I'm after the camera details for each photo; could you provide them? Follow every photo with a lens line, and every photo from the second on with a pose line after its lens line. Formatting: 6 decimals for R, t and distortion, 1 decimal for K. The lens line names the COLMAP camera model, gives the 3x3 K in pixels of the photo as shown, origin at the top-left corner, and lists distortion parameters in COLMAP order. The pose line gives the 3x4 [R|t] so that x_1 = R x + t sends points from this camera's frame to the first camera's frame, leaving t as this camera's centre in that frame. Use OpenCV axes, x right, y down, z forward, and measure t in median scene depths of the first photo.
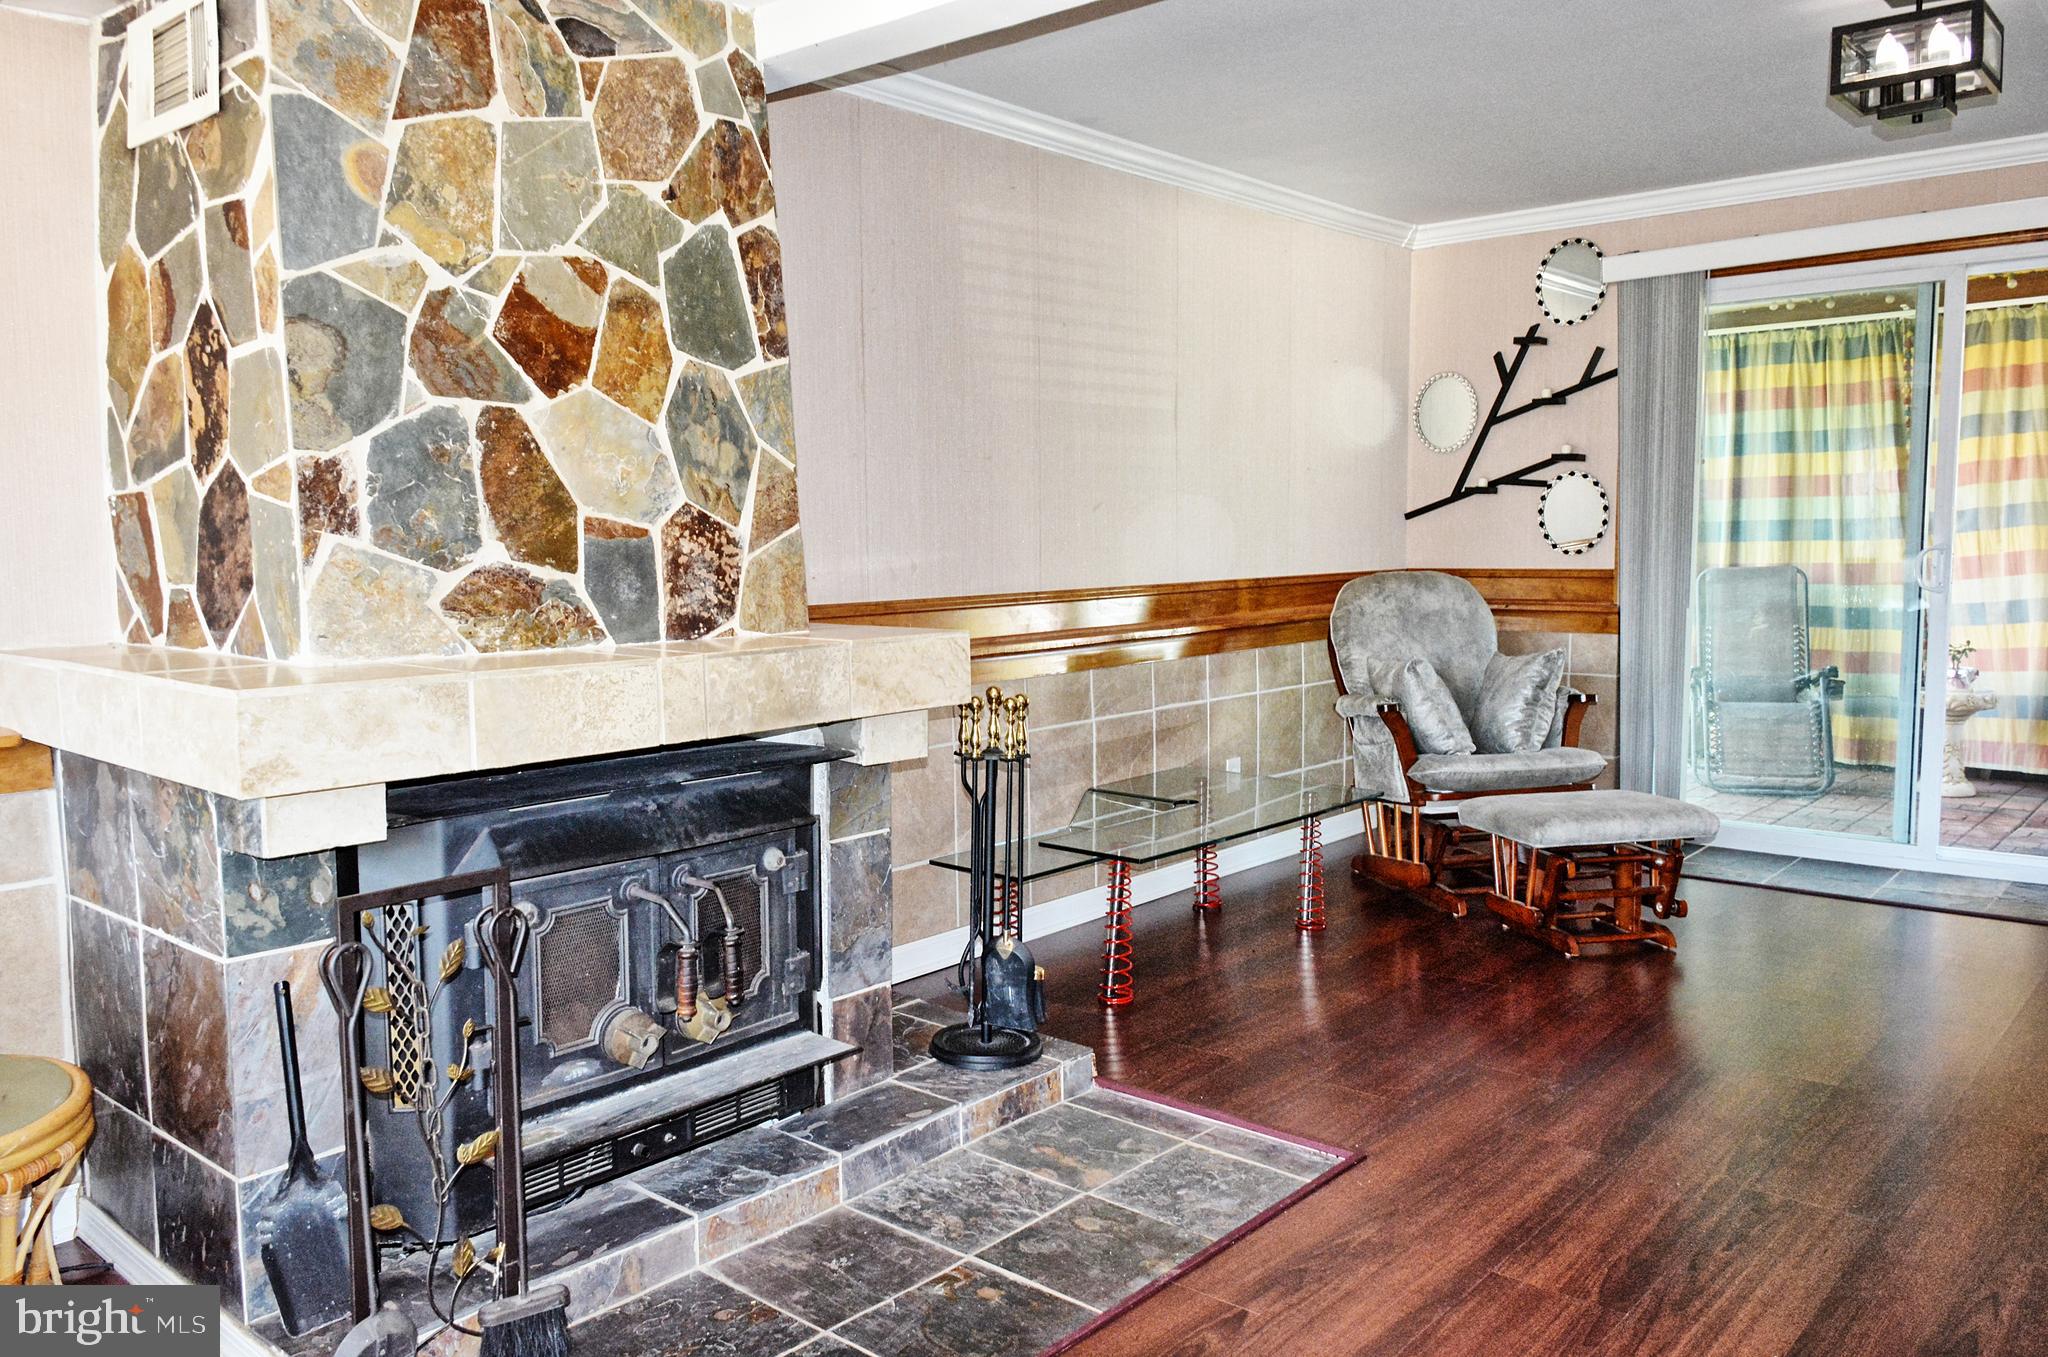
lens RADIAL K [[1516.2, 0, 1007.8], [0, 1516.2, 678.3], [0, 0, 1]] dist [0.040794, -0.043442]
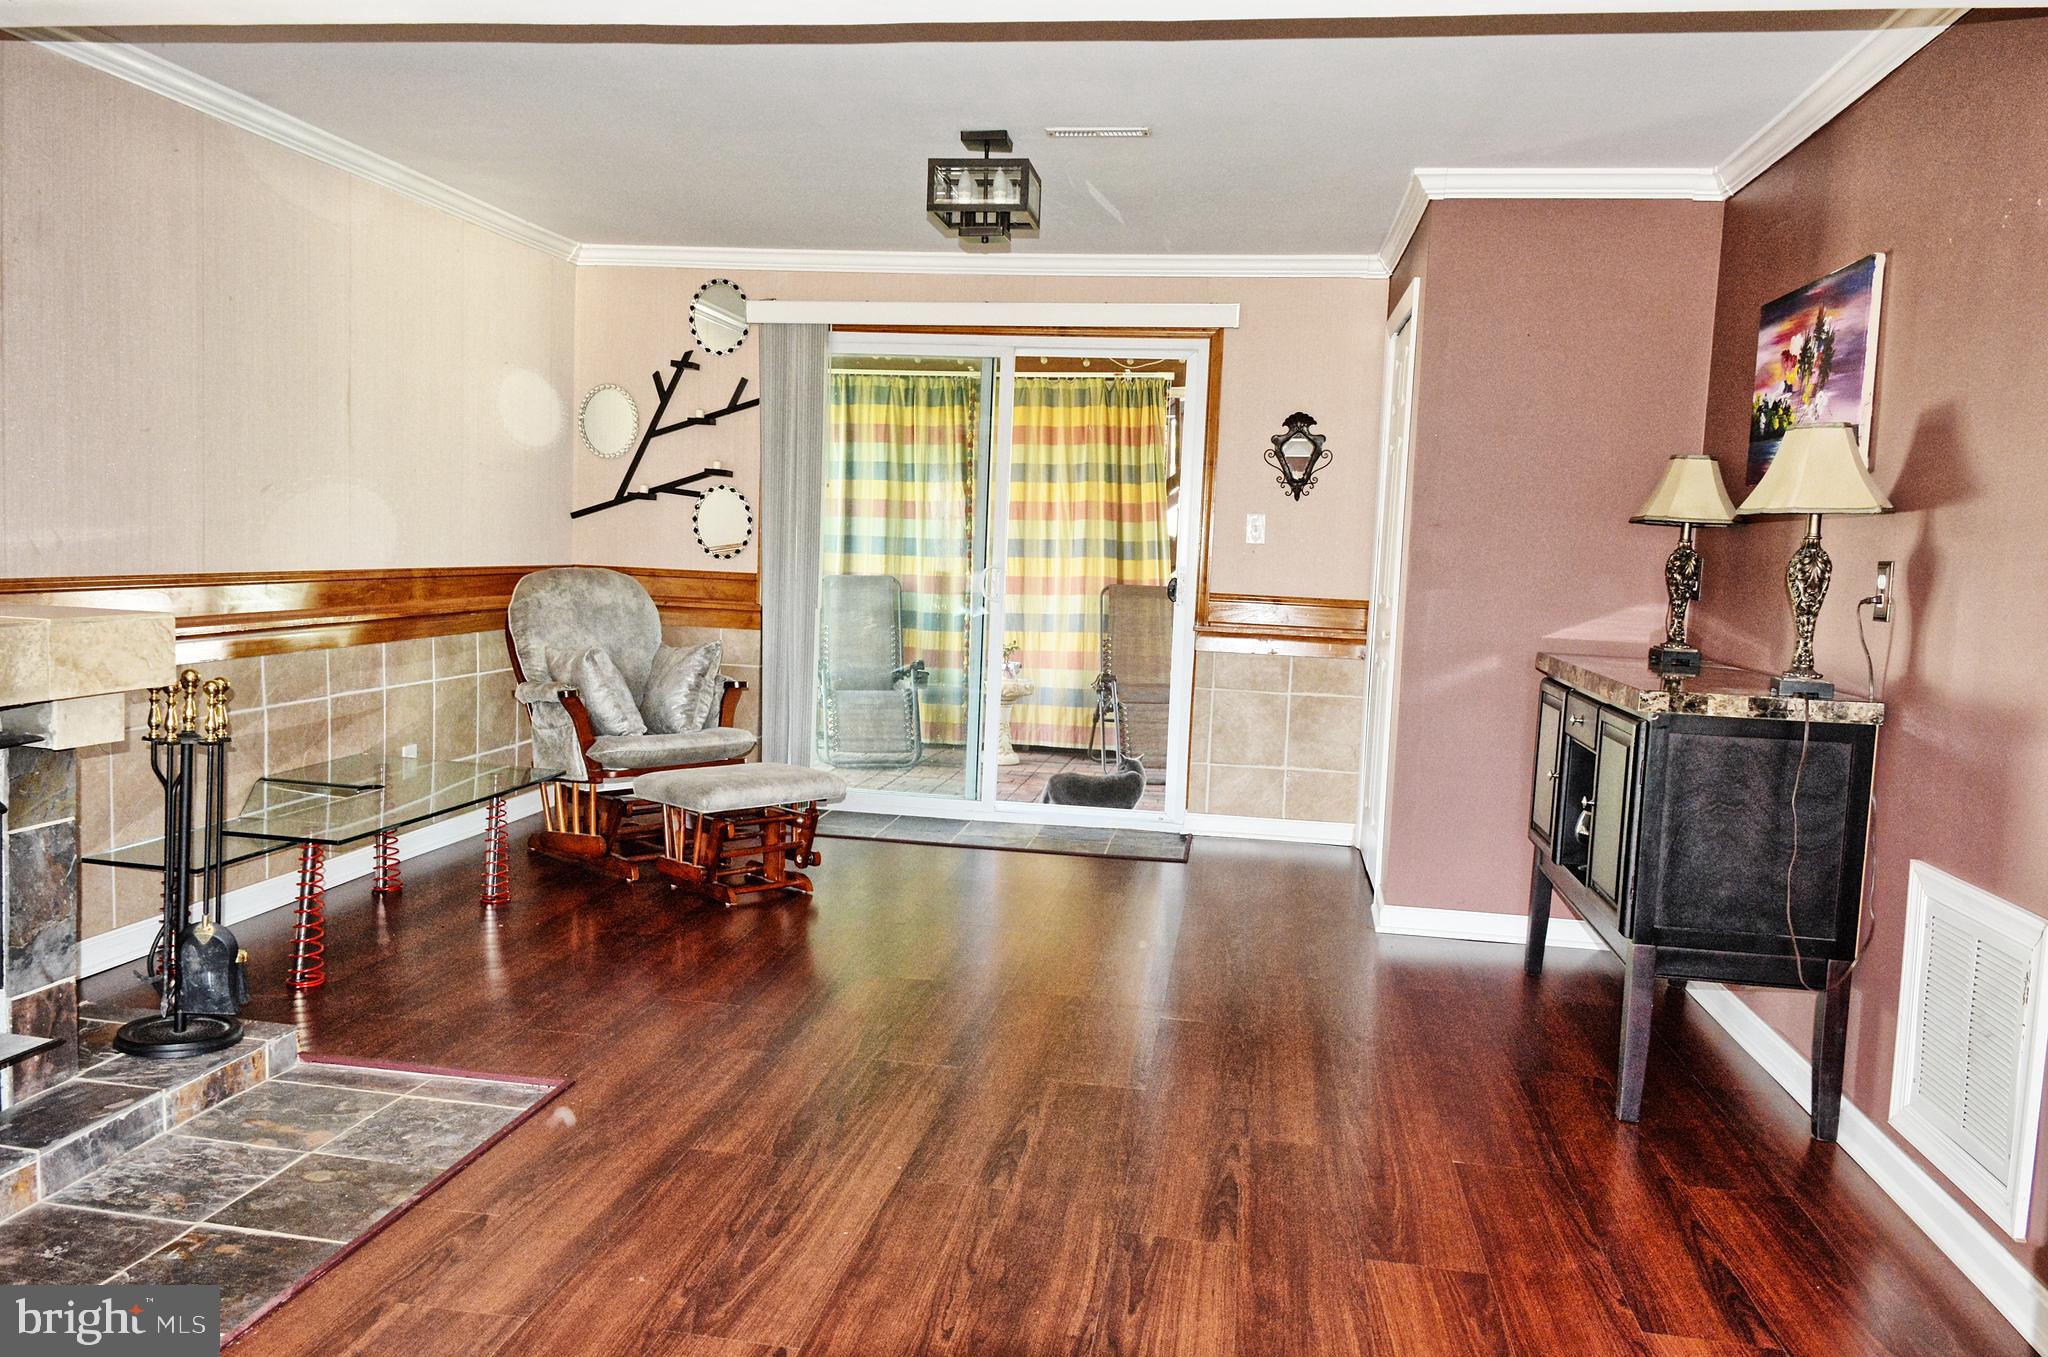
lens RADIAL K [[1516.2, 0, 1027.7], [0, 1516.2, 673.7], [0, 0, 1]] dist [0.040794, -0.043442]
pose [[0.841165, 0.001868, 0.540775, -0.062351], [-0.001870, 0.999998, -0.000545, 0.005312], [-0.540775, -0.000553, 0.841167, -0.091320]]
